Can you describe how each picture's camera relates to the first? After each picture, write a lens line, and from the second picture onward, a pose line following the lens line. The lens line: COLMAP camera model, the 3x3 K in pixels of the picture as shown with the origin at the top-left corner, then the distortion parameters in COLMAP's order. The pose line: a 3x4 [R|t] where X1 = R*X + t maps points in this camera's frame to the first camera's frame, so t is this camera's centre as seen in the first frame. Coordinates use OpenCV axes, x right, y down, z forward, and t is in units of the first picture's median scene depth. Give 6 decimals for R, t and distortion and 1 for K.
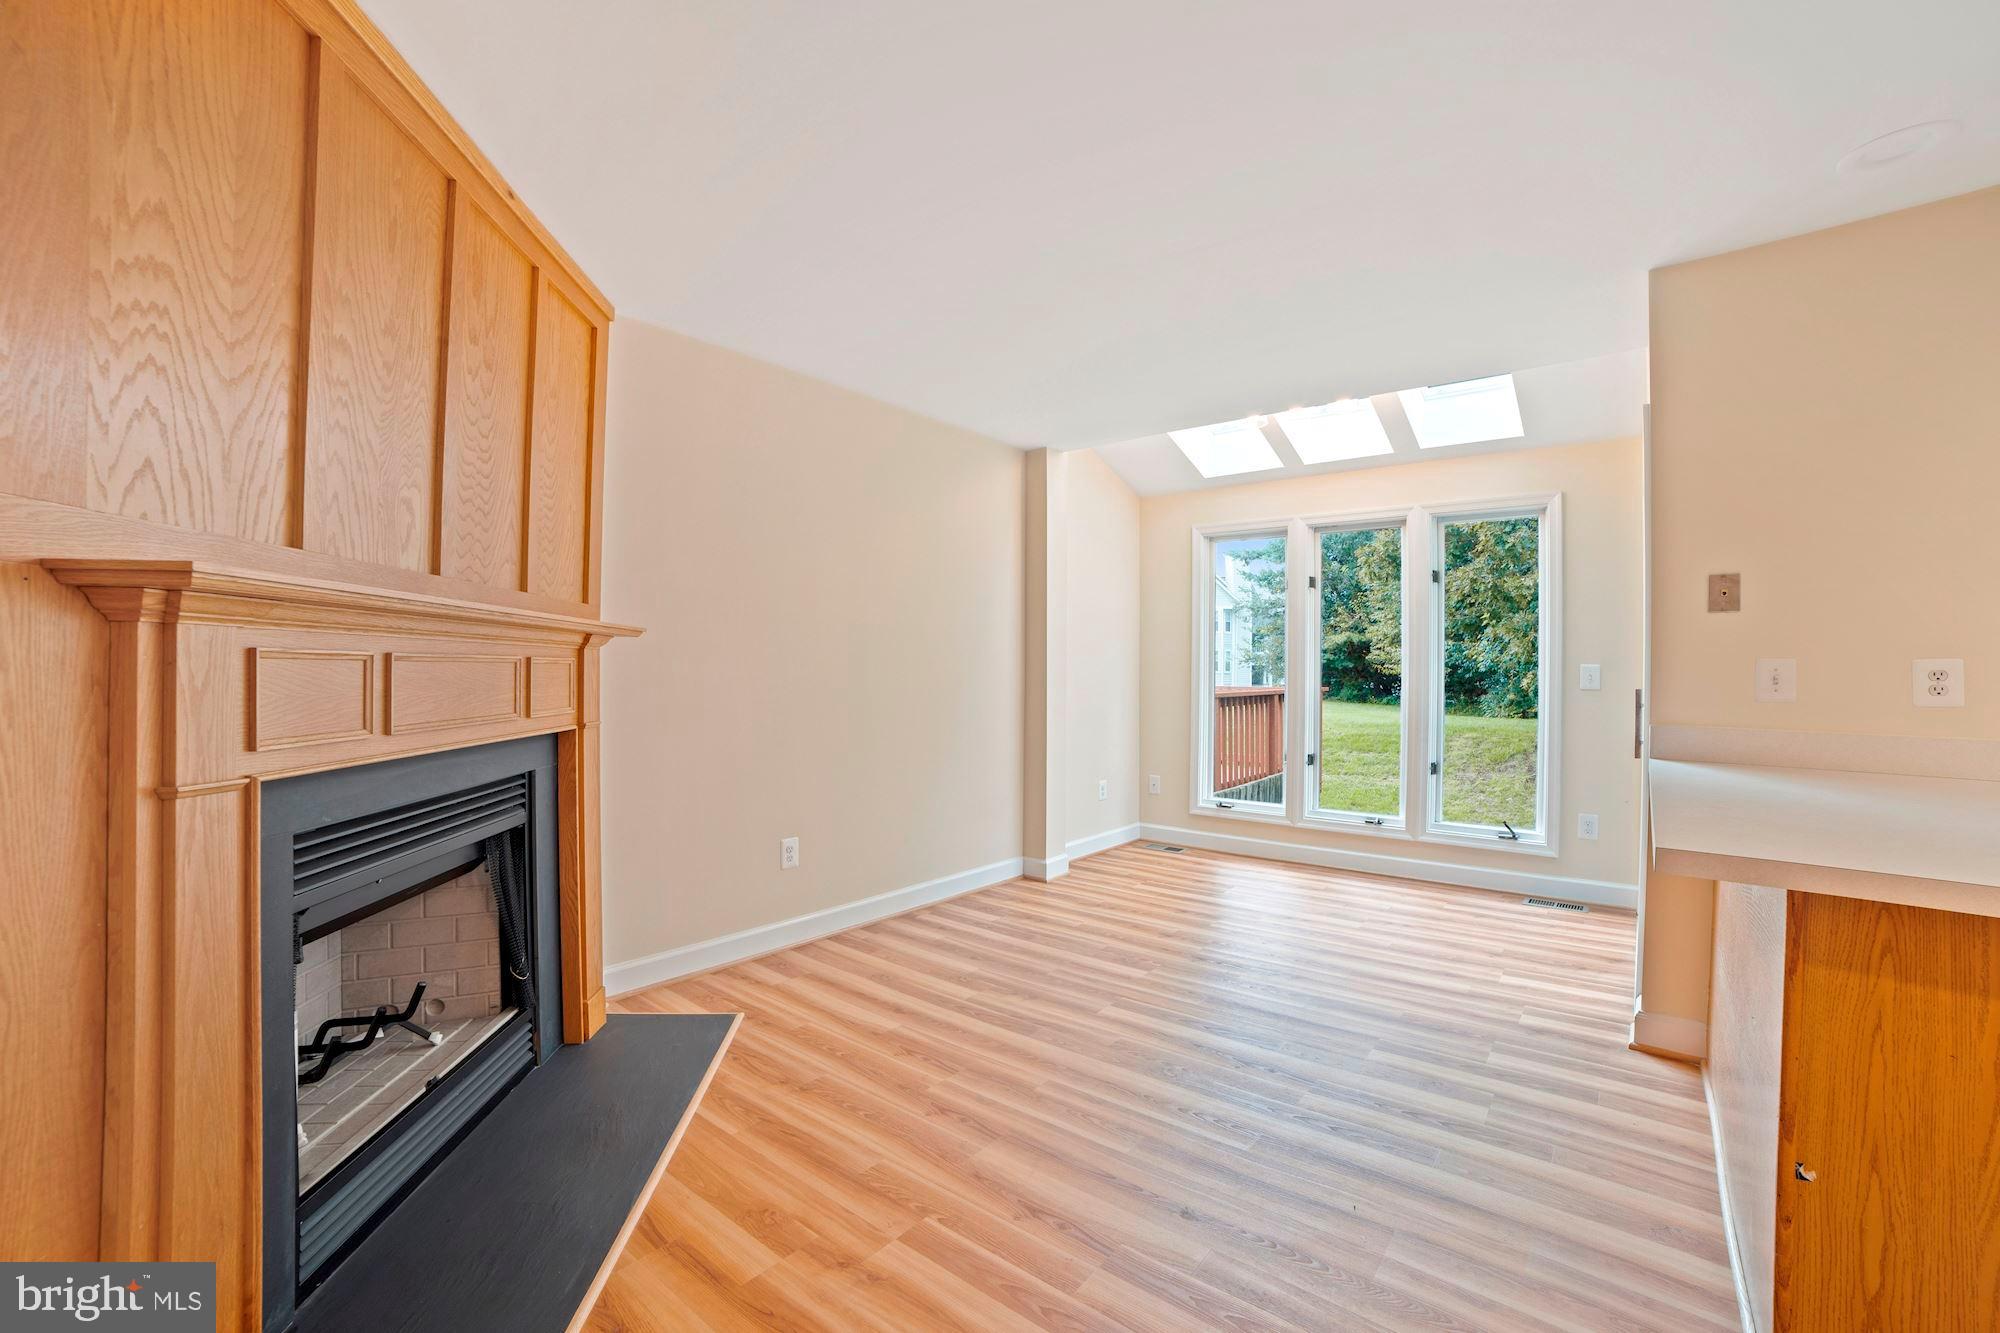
lens RADIAL K [[808.2, 0, 1012.5], [0, 808.2, 670.0], [0, 0, 1]] dist [-0.071603, 0.019768]
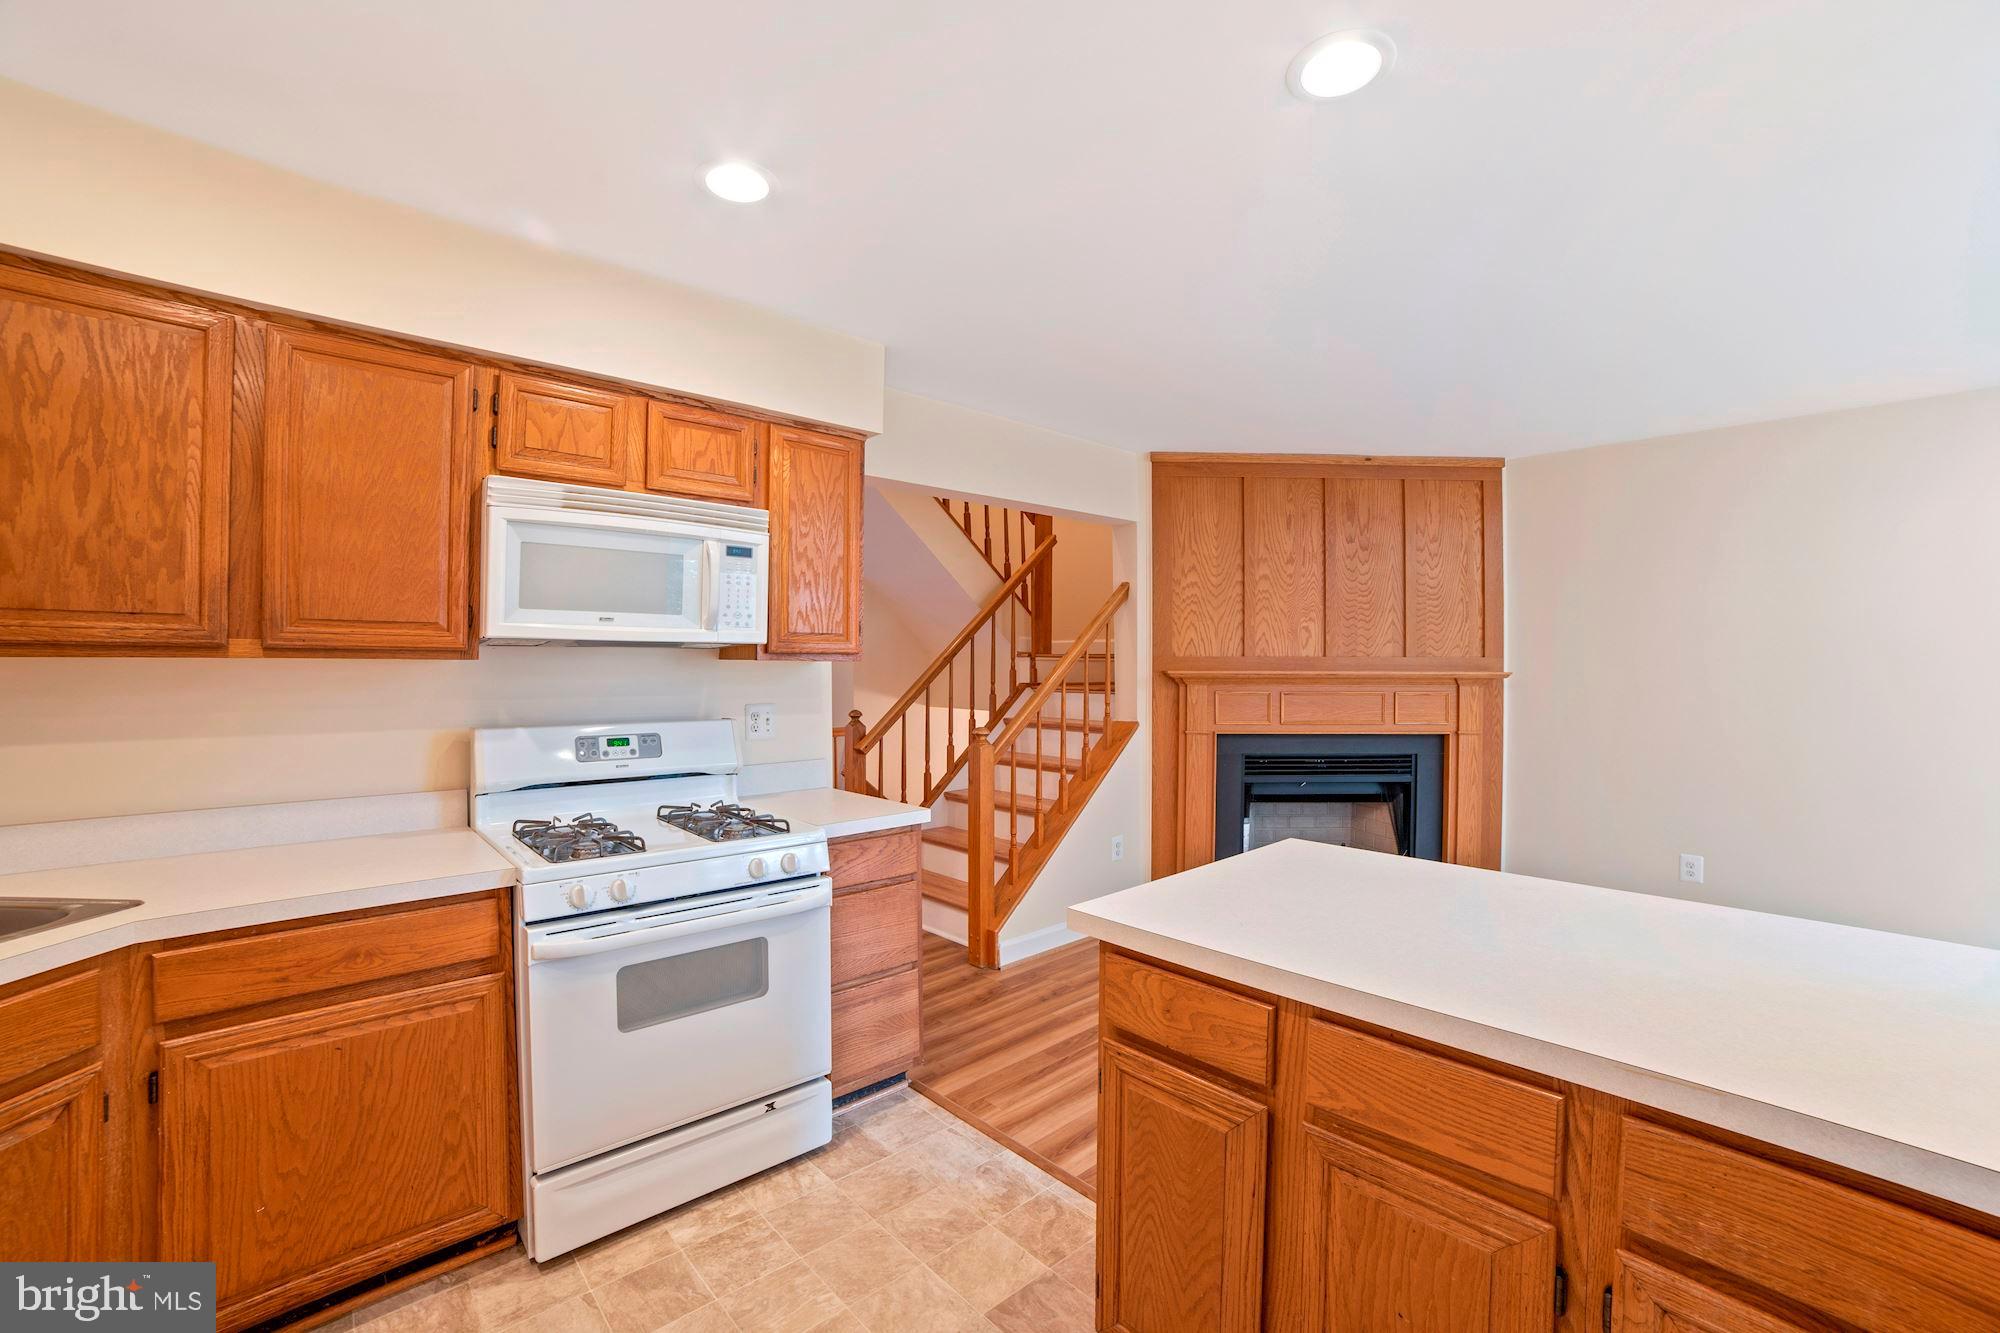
lens RADIAL K [[832.8, 0, 1010.8], [0, 832.8, 662.0], [0, 0, 1]] dist [-0.104533, 0.036942]
pose [[-0.140466, -0.008799, -0.990046, 1.410048], [-0.003003, 0.999960, -0.008461, -0.066985], [0.990081, 0.001785, -0.140486, 0.353638]]
